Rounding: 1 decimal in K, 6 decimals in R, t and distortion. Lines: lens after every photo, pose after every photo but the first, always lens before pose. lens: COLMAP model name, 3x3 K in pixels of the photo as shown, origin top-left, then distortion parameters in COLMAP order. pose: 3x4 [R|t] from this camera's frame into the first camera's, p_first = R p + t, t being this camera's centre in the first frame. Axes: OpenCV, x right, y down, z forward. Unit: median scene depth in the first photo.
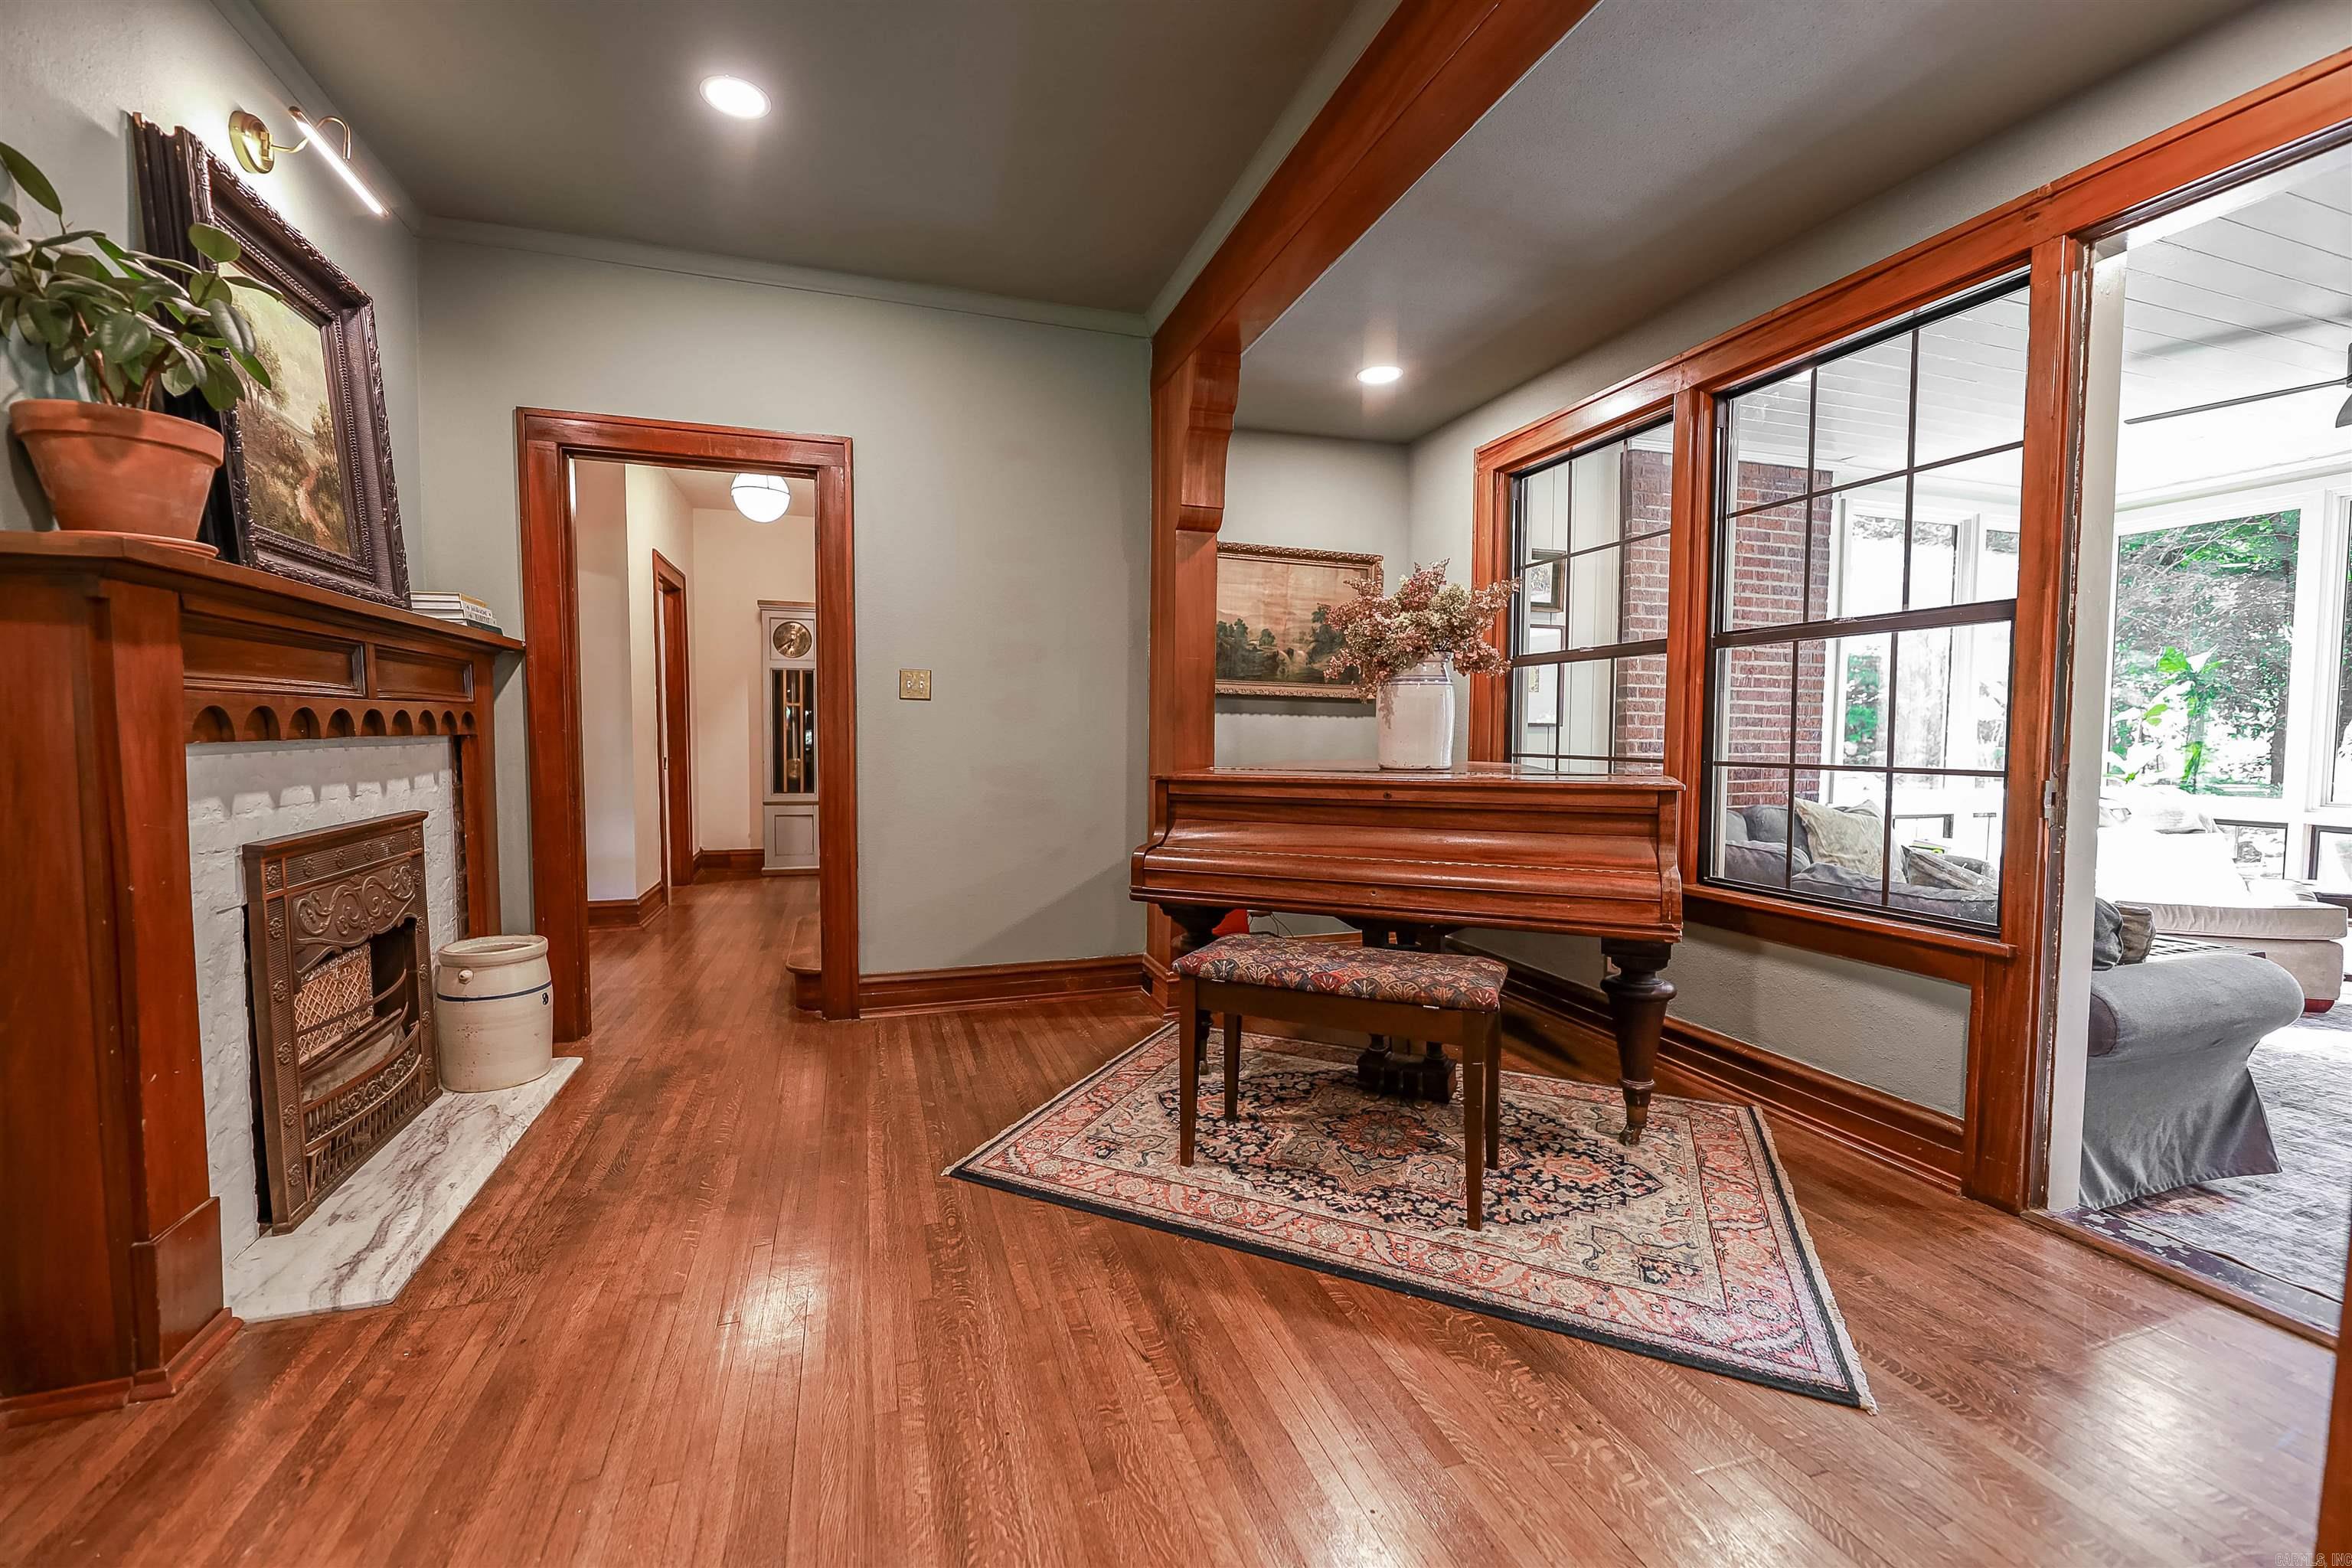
lens RADIAL K [[946.9, 0, 1172.8], [0, 946.9, 783.4], [0, 0, 1]] dist [-0.002578, -0.000973]
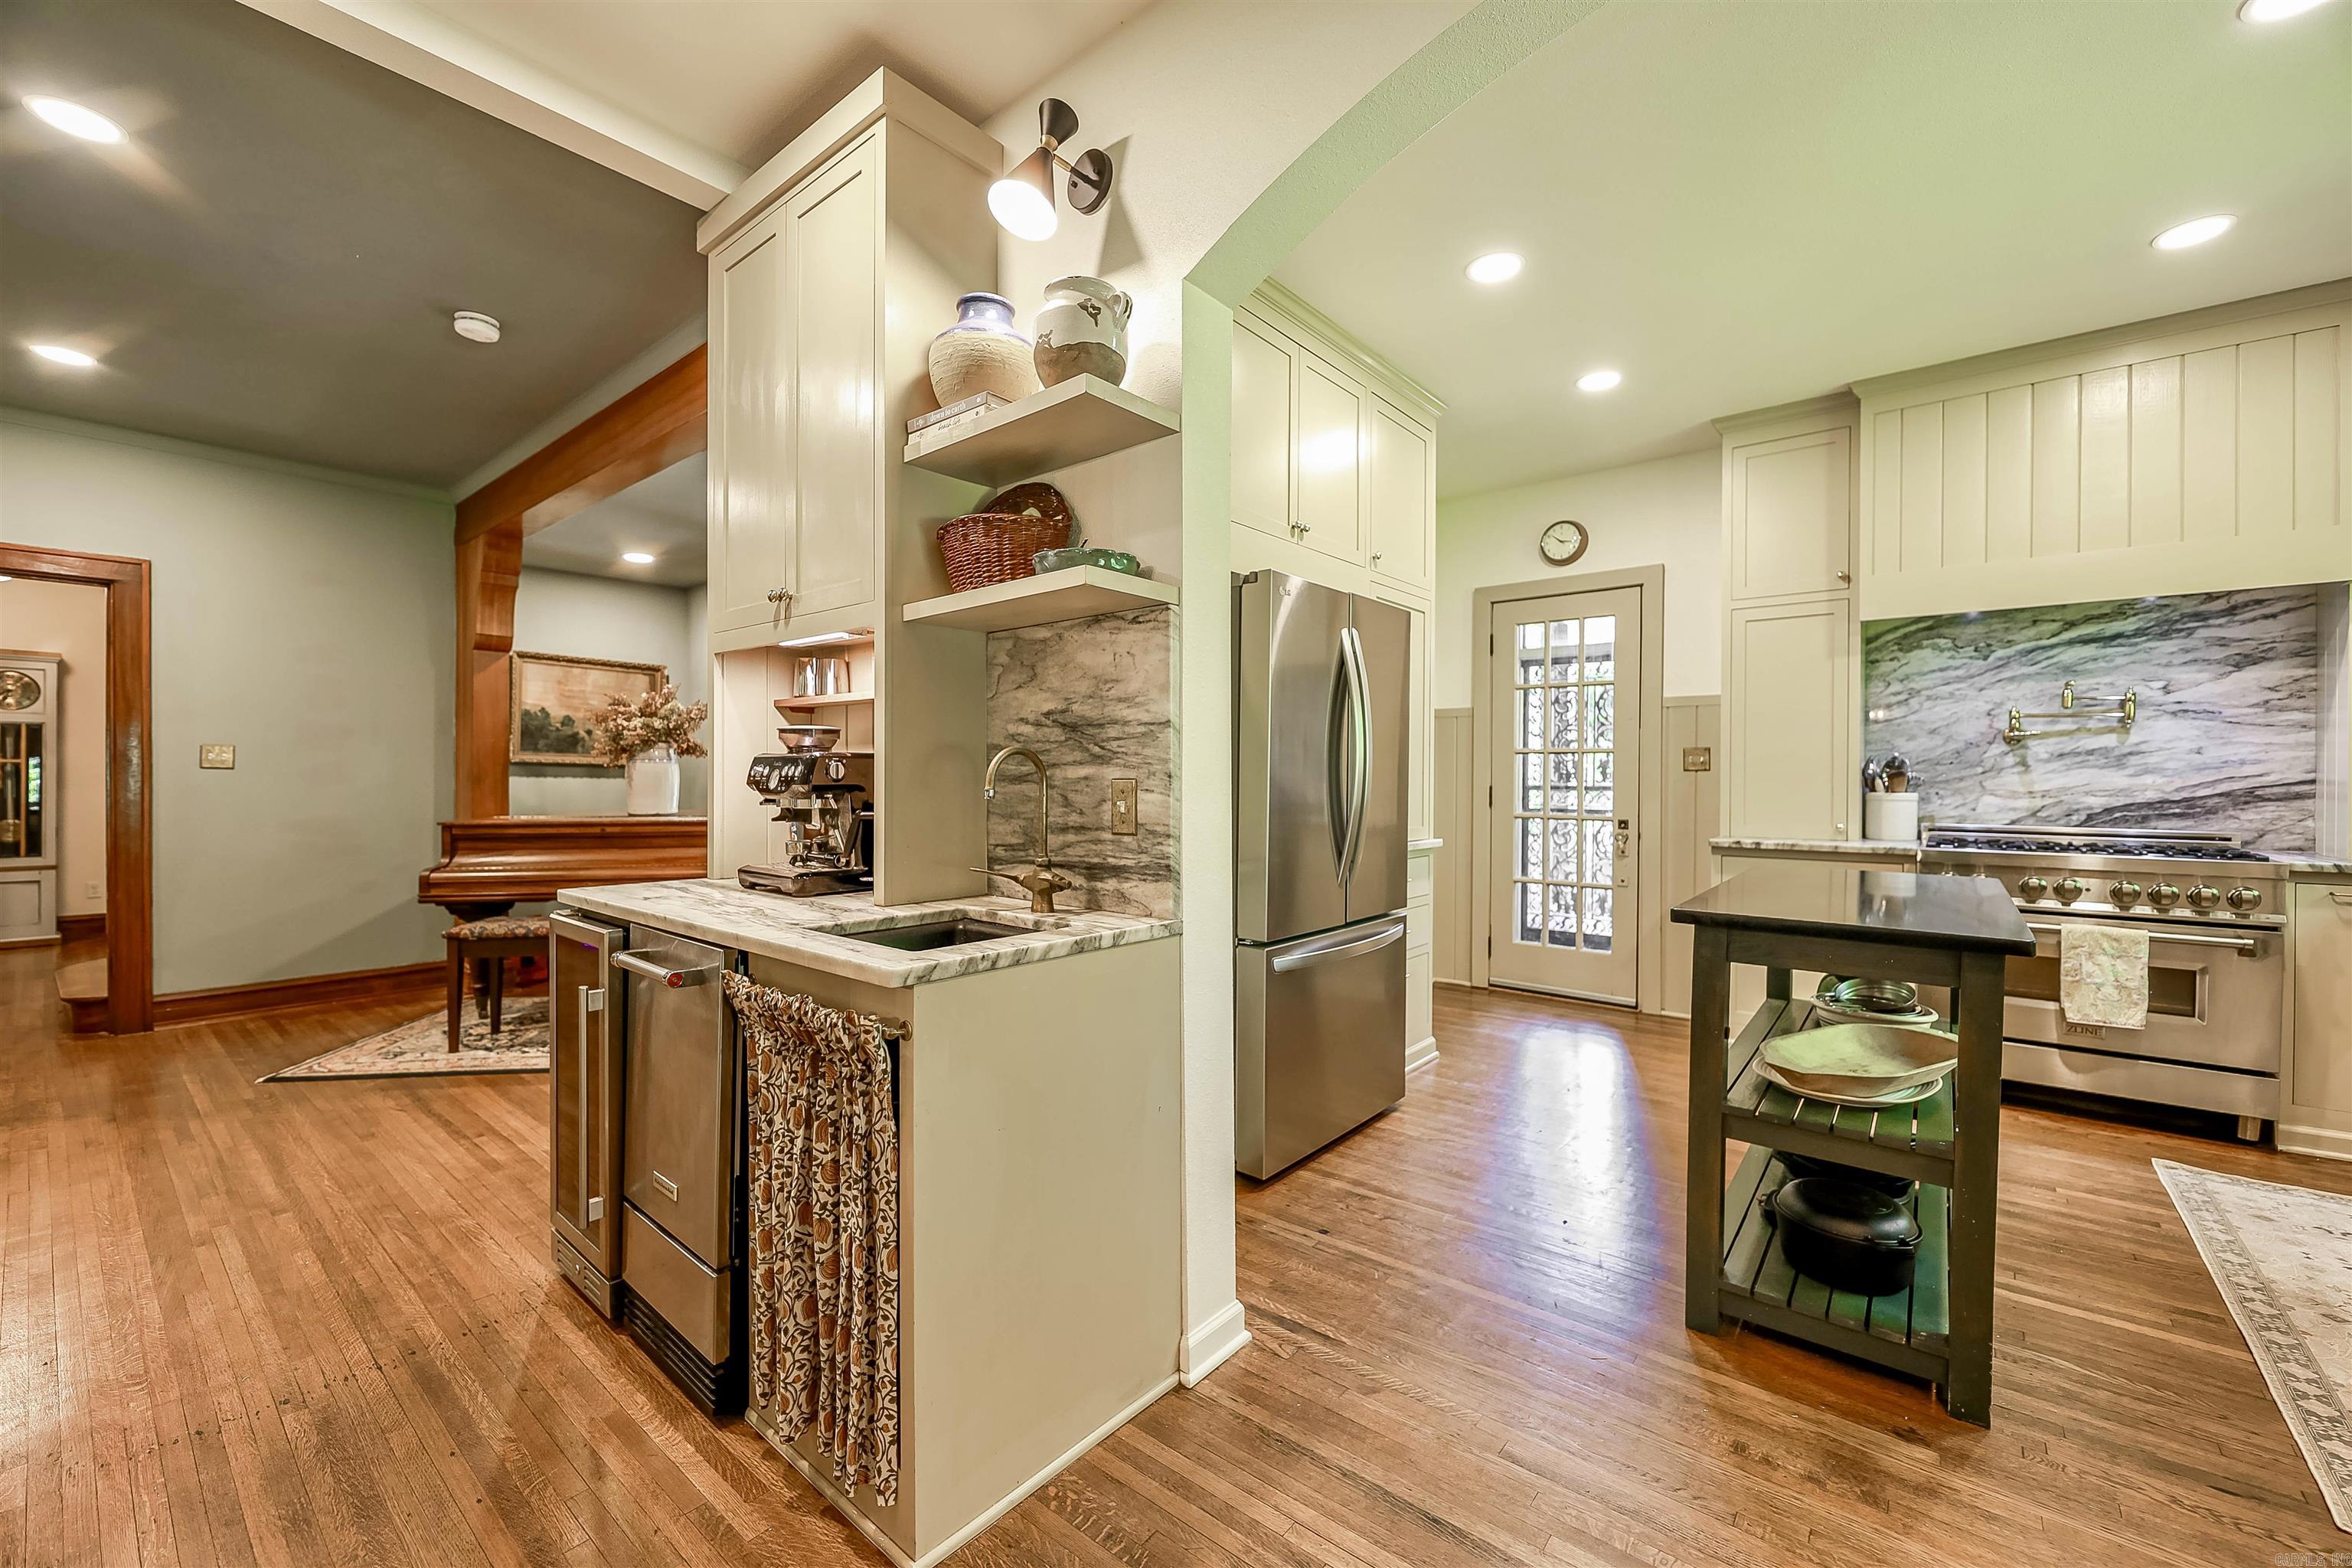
lens RADIAL K [[946.9, 0, 1185.2], [0, 946.9, 785.6], [0, 0, 1]] dist [-0.002578, -0.000973]
pose [[0.844137, -0.008132, 0.536066, 0.147225], [0.031932, 0.998872, -0.035130, 0.019550], [-0.535176, 0.046772, 0.843445, -0.773092]]
